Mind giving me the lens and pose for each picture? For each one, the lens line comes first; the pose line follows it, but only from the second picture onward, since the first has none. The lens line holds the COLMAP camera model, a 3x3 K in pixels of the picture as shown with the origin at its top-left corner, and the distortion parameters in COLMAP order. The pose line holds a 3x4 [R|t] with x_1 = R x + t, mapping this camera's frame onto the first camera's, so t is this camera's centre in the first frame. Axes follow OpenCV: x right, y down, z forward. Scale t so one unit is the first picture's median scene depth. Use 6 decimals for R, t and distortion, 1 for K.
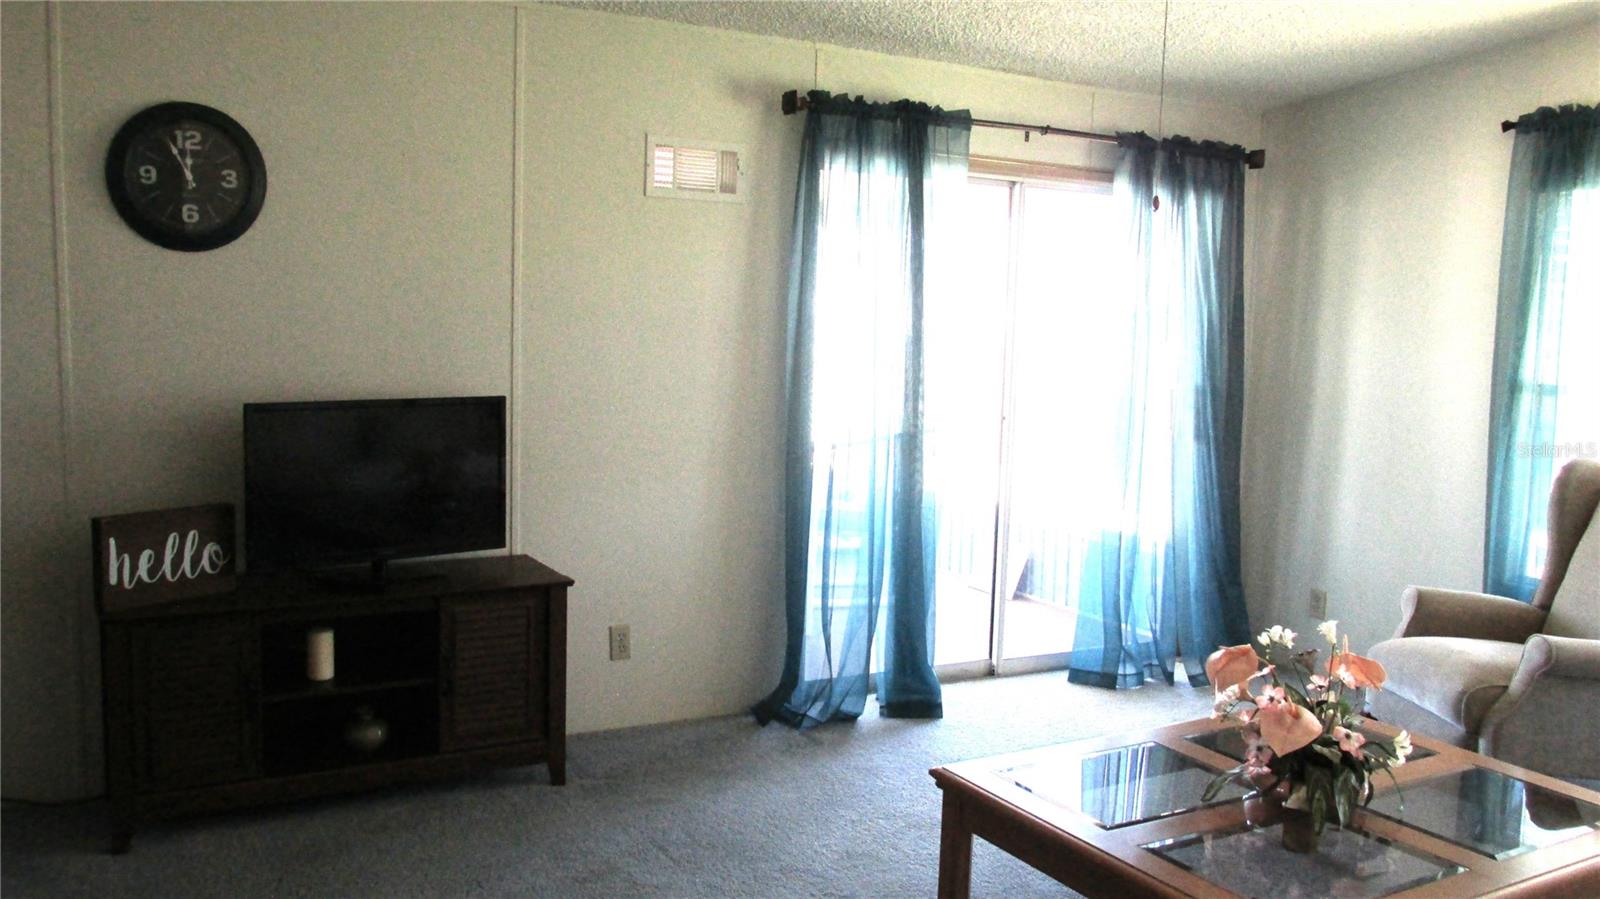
lens RADIAL K [[1391.1, 0, 826.4], [0, 1391.1, 461.9], [0, 0, 1]] dist [0.004890, 0.008348]
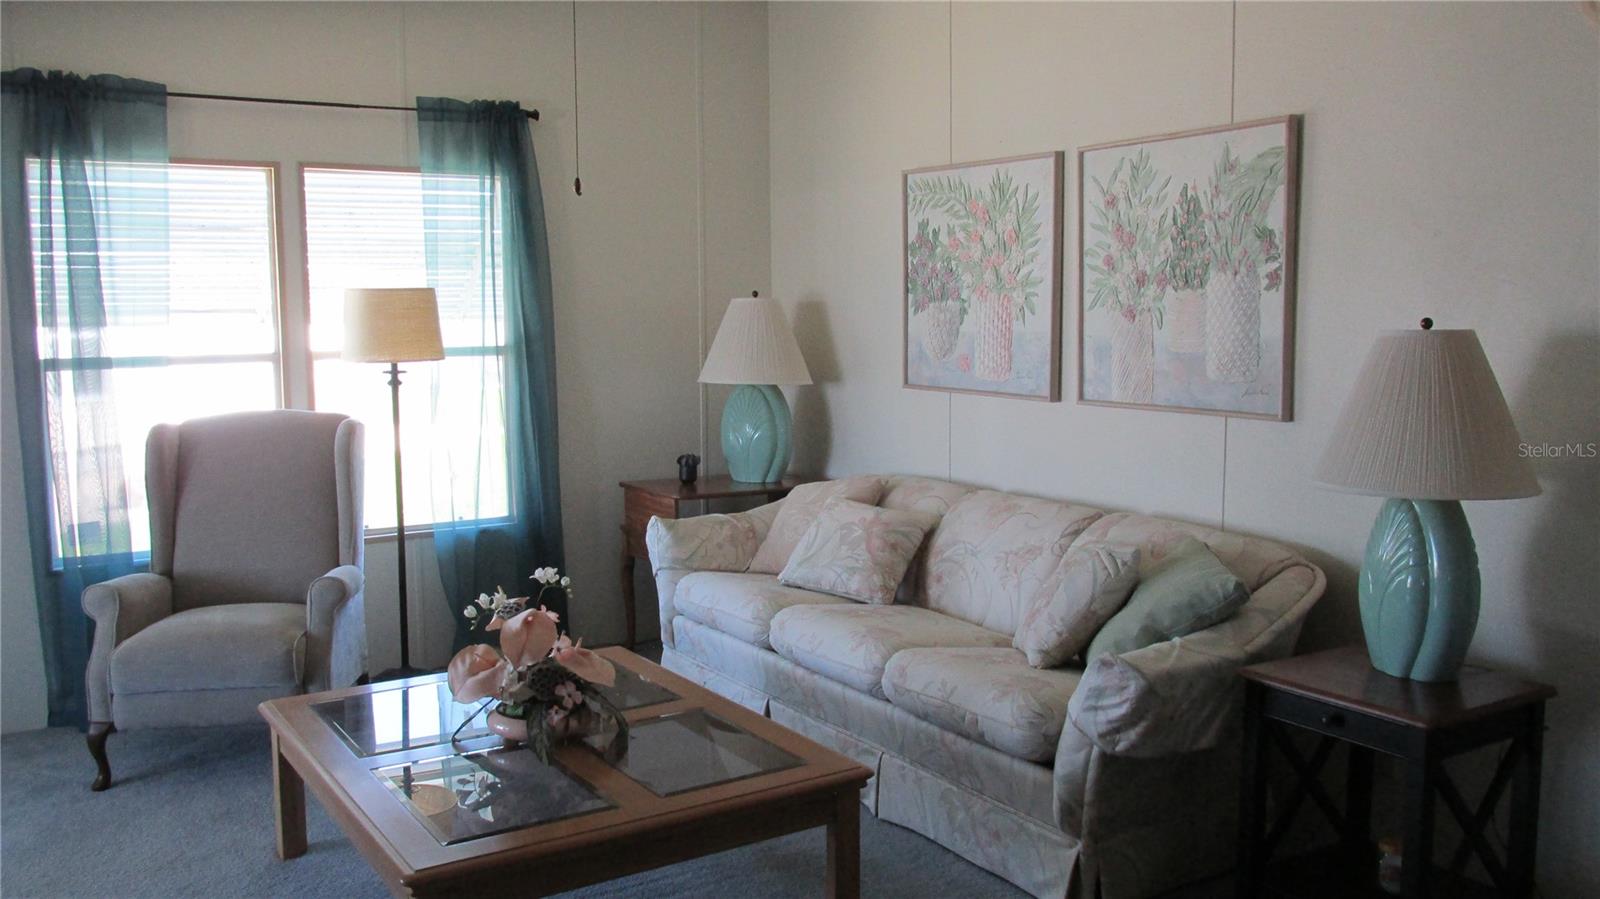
lens RADIAL K [[1335.5, 0, 800.0], [0, 1335.5, 449.5], [0, 0, 1]] dist [-0.018574, -0.006606]
pose [[-0.039885, -0.140697, 0.989249, -0.418952], [0.127011, 0.981292, 0.144687, -0.062491], [-0.991099, 0.131417, -0.021269, 0.519334]]
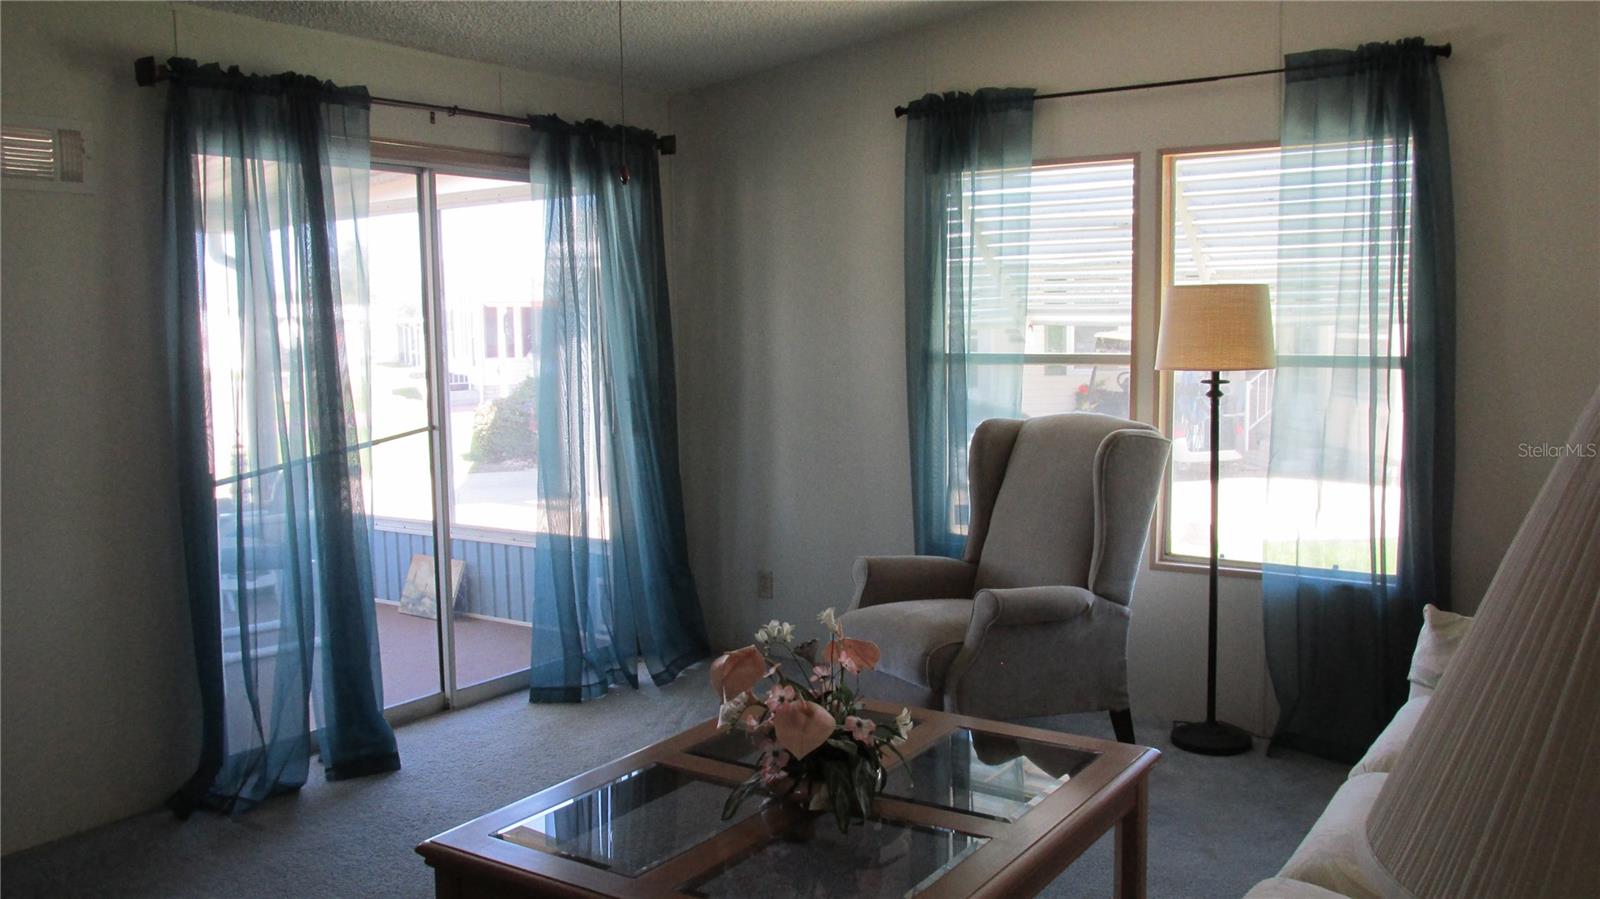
lens RADIAL K [[1335.5, 0, 800.0], [0, 1335.5, 449.5], [0, 0, 1]] dist [-0.018574, -0.006606]
pose [[0.904299, -0.090784, 0.417135, -0.023479], [0.093728, 0.995507, 0.013469, -0.007161], [-0.416483, 0.026917, 0.908745, 0.120524]]
